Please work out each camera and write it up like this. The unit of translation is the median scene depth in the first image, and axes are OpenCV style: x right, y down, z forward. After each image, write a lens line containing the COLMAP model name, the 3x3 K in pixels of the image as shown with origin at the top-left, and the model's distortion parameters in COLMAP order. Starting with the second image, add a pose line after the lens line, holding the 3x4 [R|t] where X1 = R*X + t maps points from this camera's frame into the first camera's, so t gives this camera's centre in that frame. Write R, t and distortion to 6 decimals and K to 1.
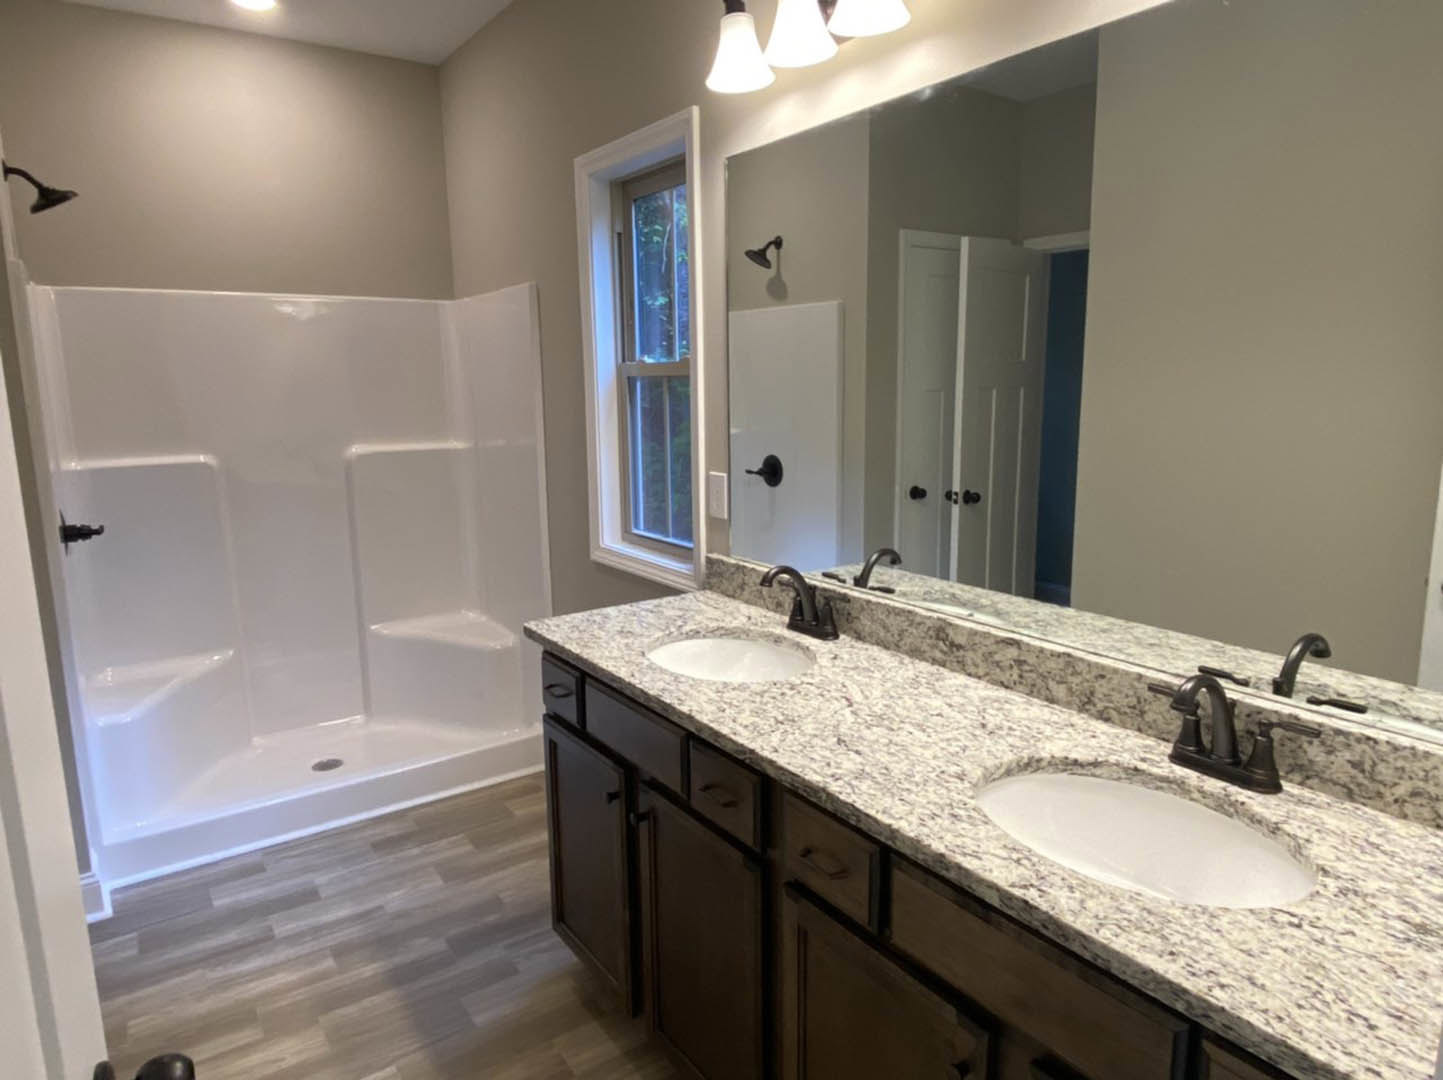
lens RADIAL K [[904.3, 0, 721.5], [0, 904.3, 540.0], [0, 0, 1]] dist [0.063665, -0.096682]
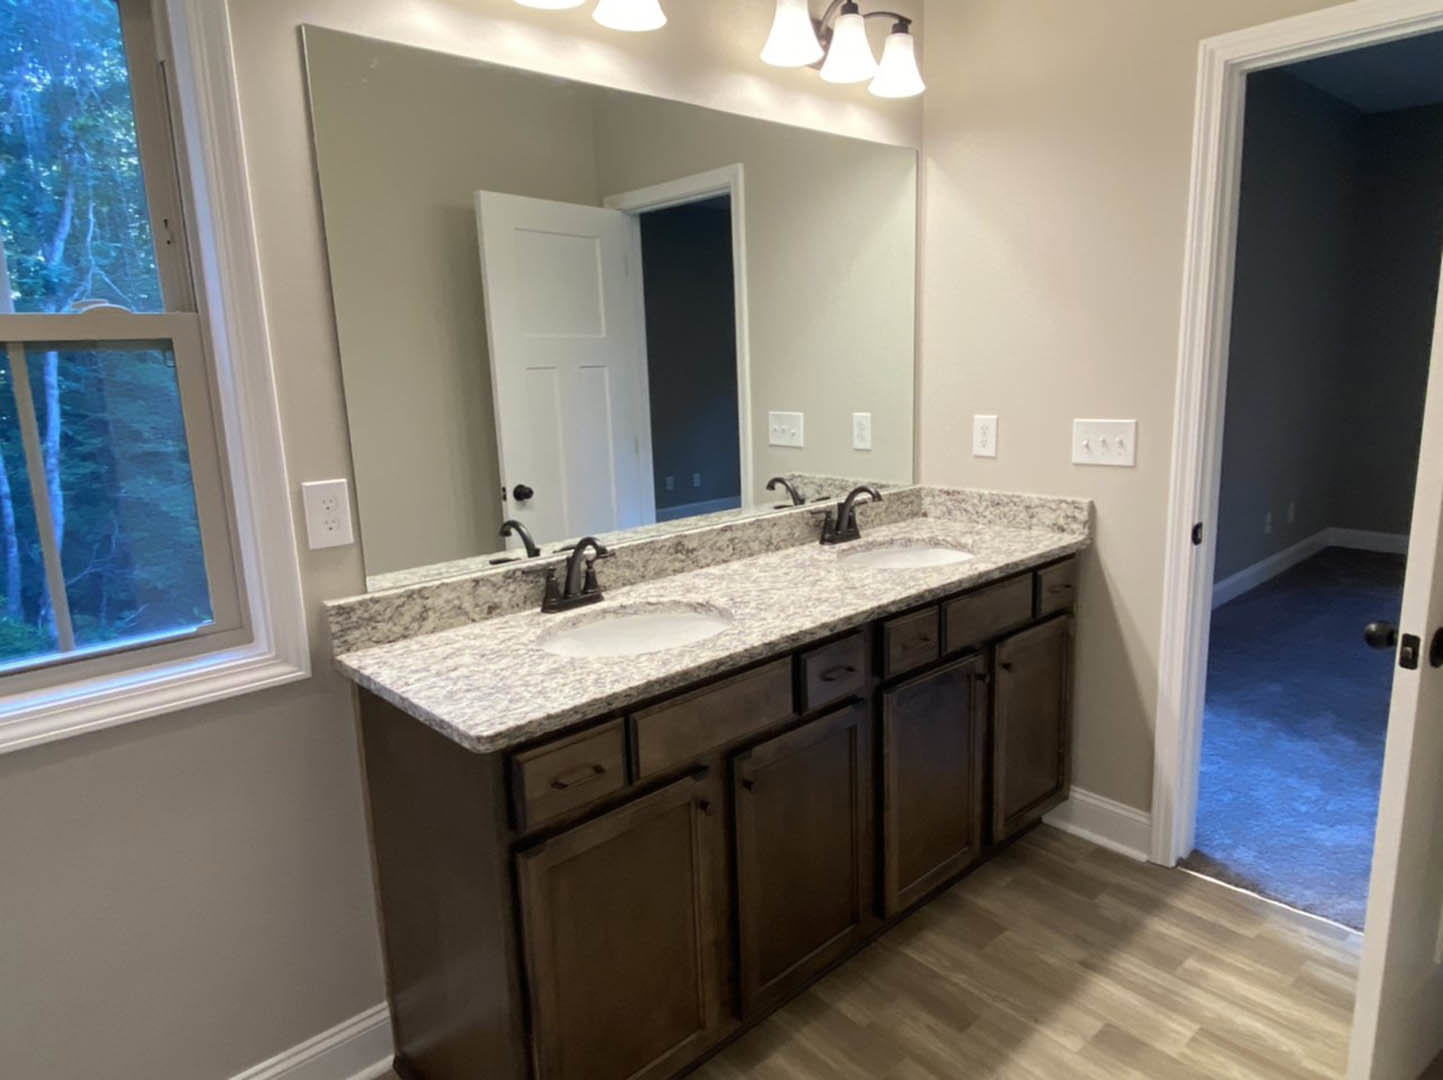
lens RADIAL K [[904.3, 0, 721.5], [0, 904.3, 540.0], [0, 0, 1]] dist [0.063665, -0.096682]
pose [[-0.141034, -0.174531, 0.974499, -0.995823], [0.211423, 0.956320, 0.201873, -0.147596], [-0.967166, 0.234502, -0.097973, 1.083678]]
